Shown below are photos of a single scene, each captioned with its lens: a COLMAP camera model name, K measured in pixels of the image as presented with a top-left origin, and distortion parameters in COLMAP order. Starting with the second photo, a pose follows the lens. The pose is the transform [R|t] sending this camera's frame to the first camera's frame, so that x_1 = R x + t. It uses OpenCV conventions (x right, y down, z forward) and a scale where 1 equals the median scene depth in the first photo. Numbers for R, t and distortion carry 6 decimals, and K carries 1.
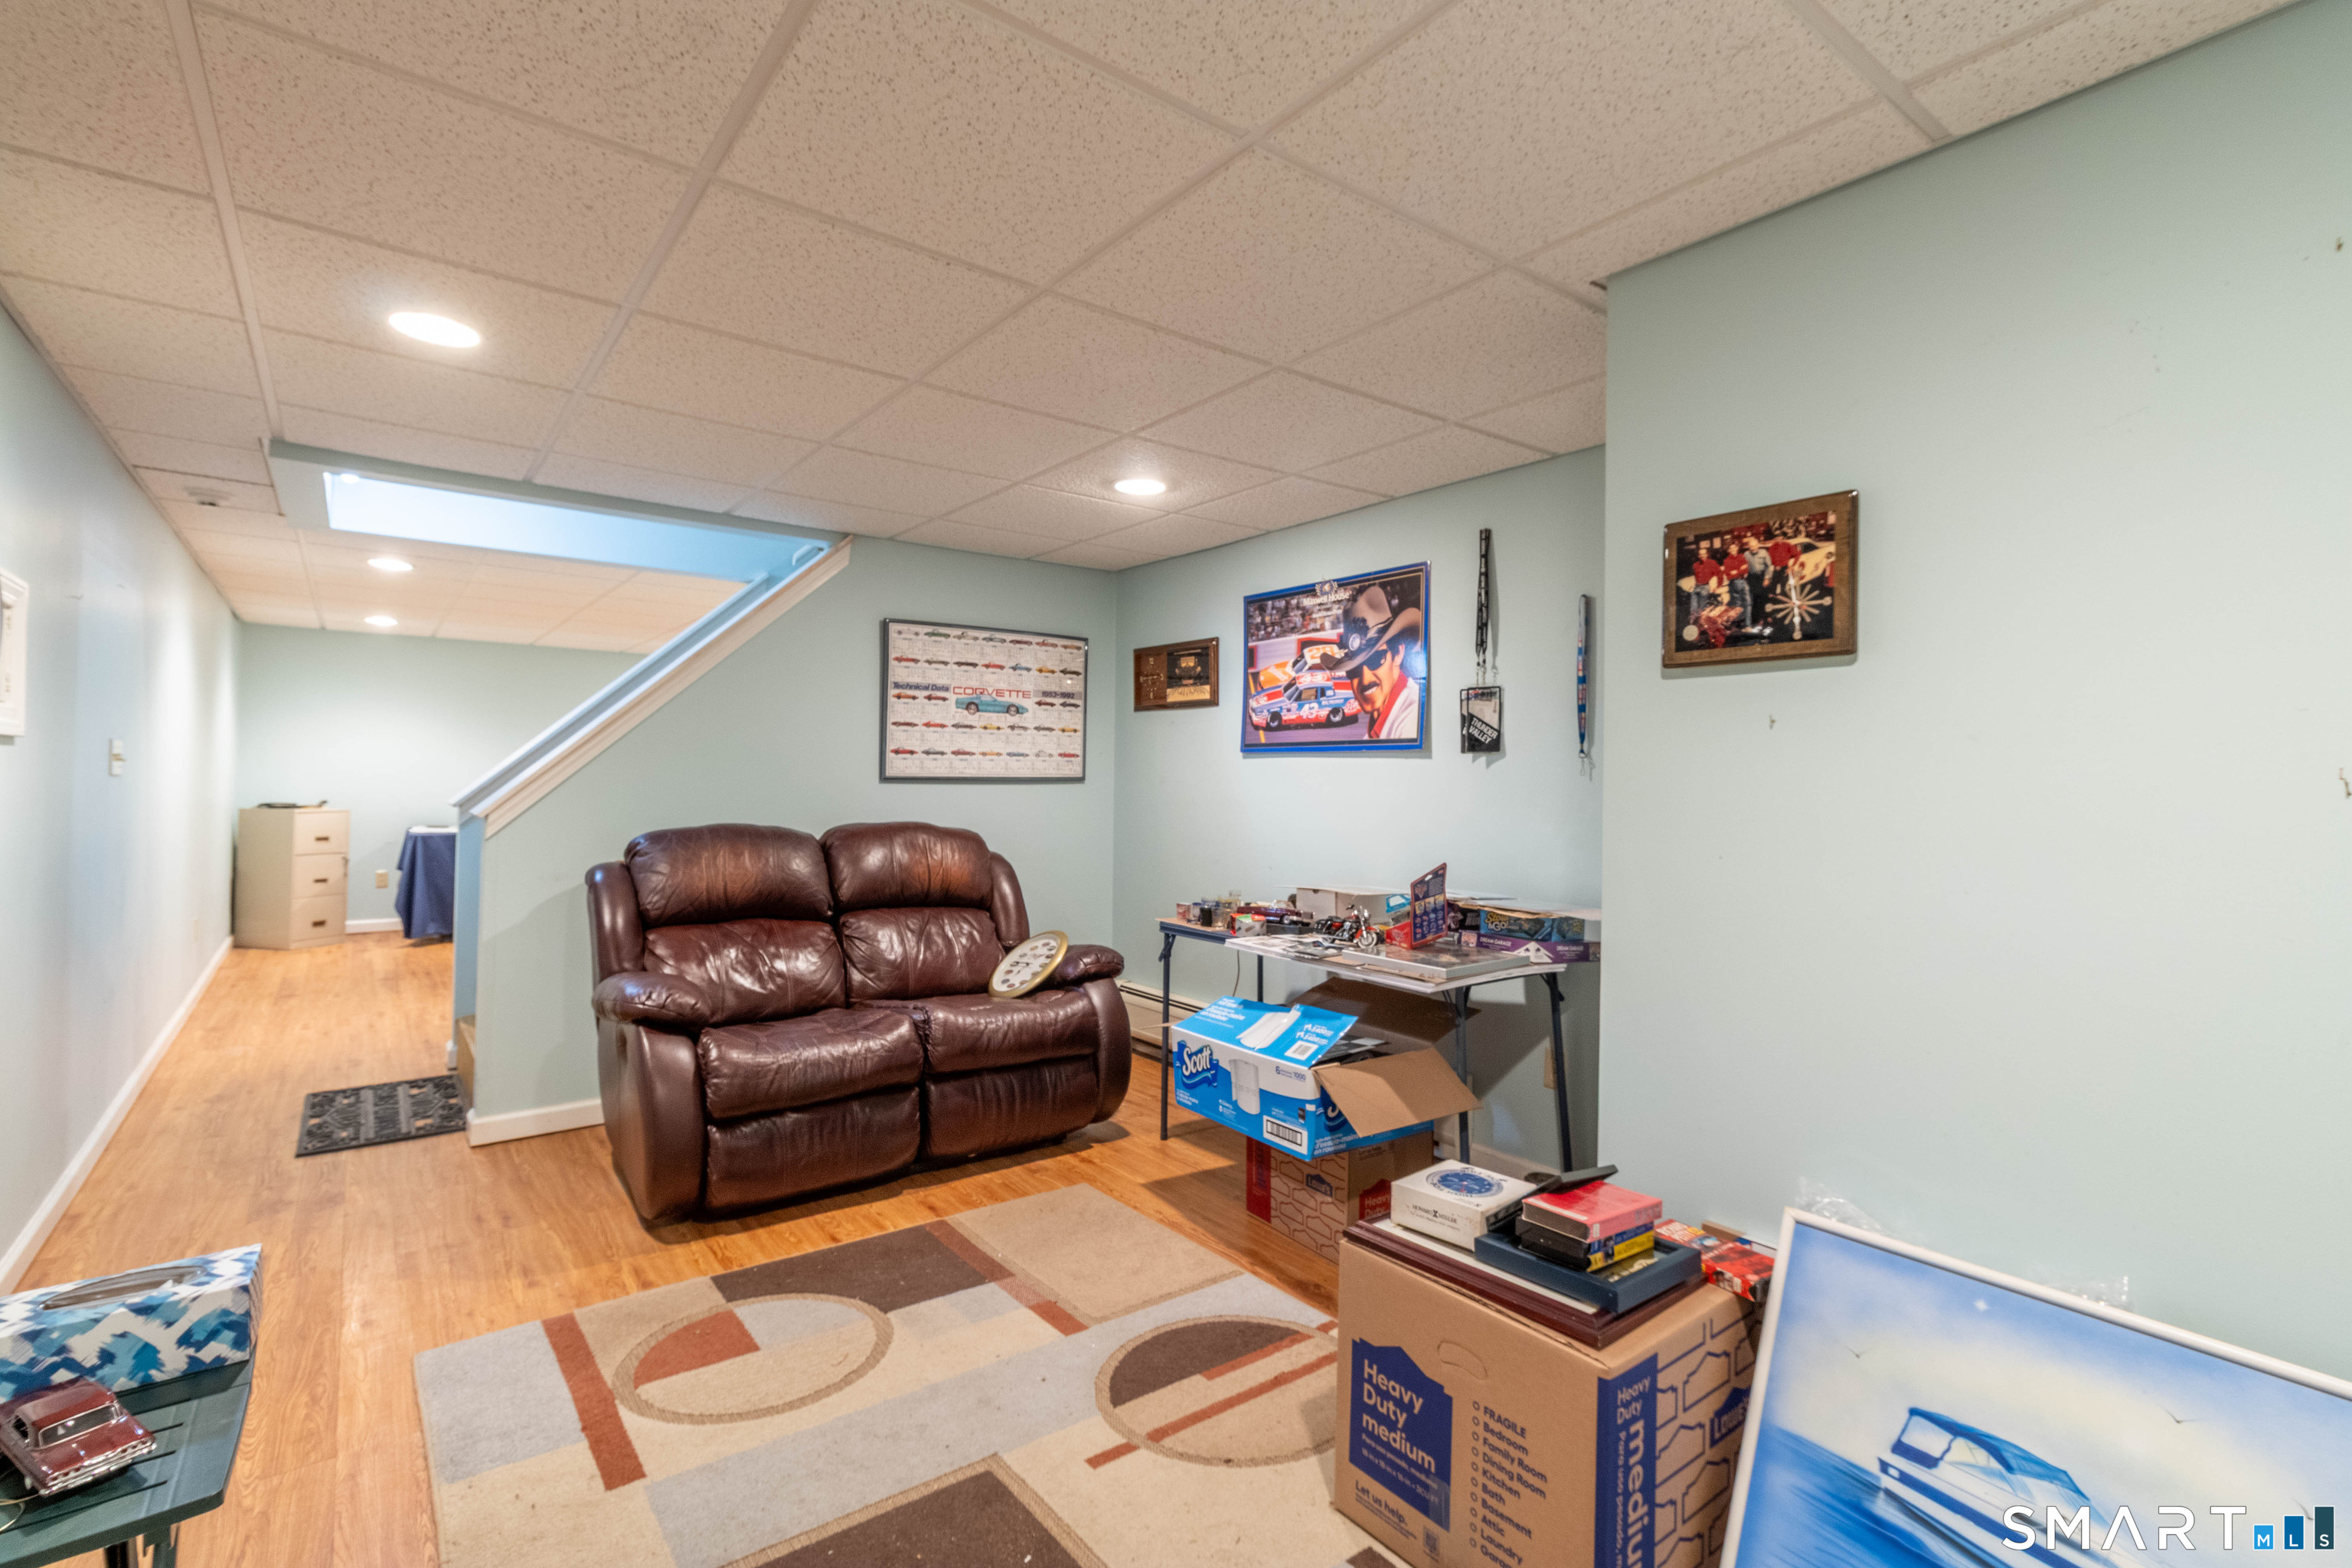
lens RADIAL K [[1088.1, 0, 1171.1], [0, 1088.1, 781.1], [0, 0, 1]] dist [-0.010901, 0.000820]
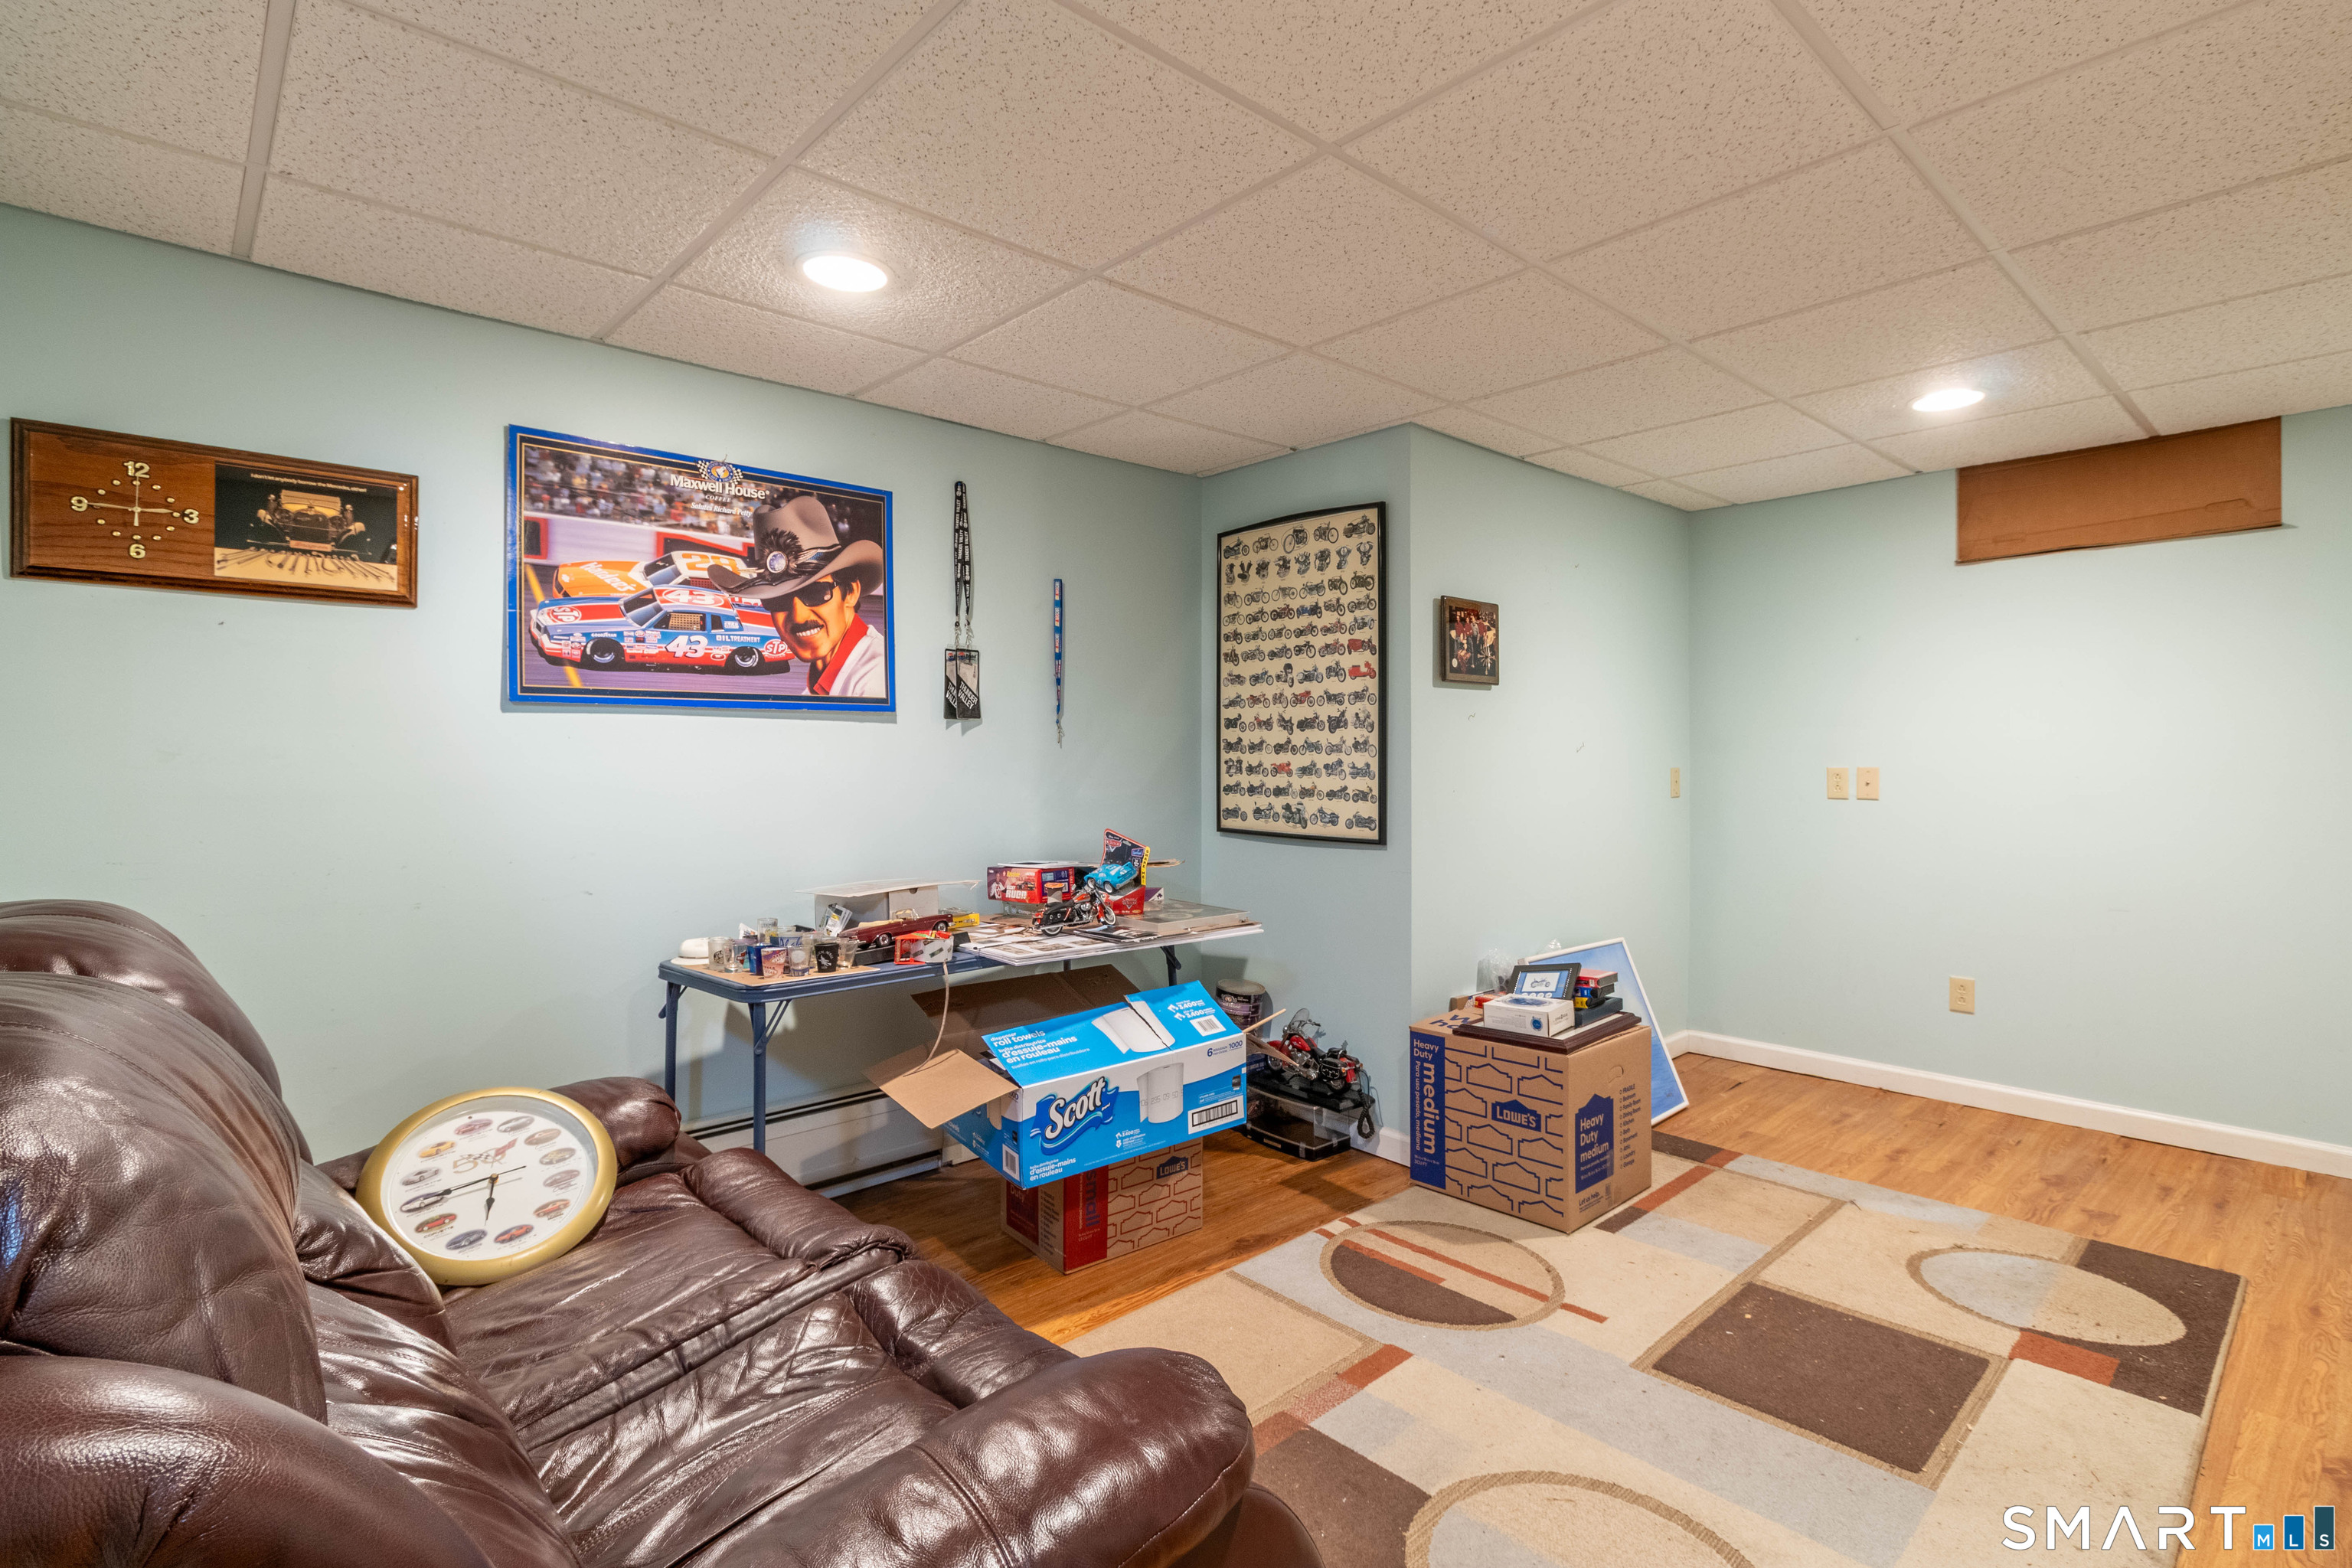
lens RADIAL K [[1088.1, 0, 1250.5], [0, 1088.1, 770.4], [0, 0, 1]] dist [-0.010901, 0.000820]
pose [[-0.116024, -0.024845, 0.992936, -0.610226], [0.000913, 0.999684, 0.025120, -0.004515], [-0.993246, 0.003821, -0.115965, 0.772020]]
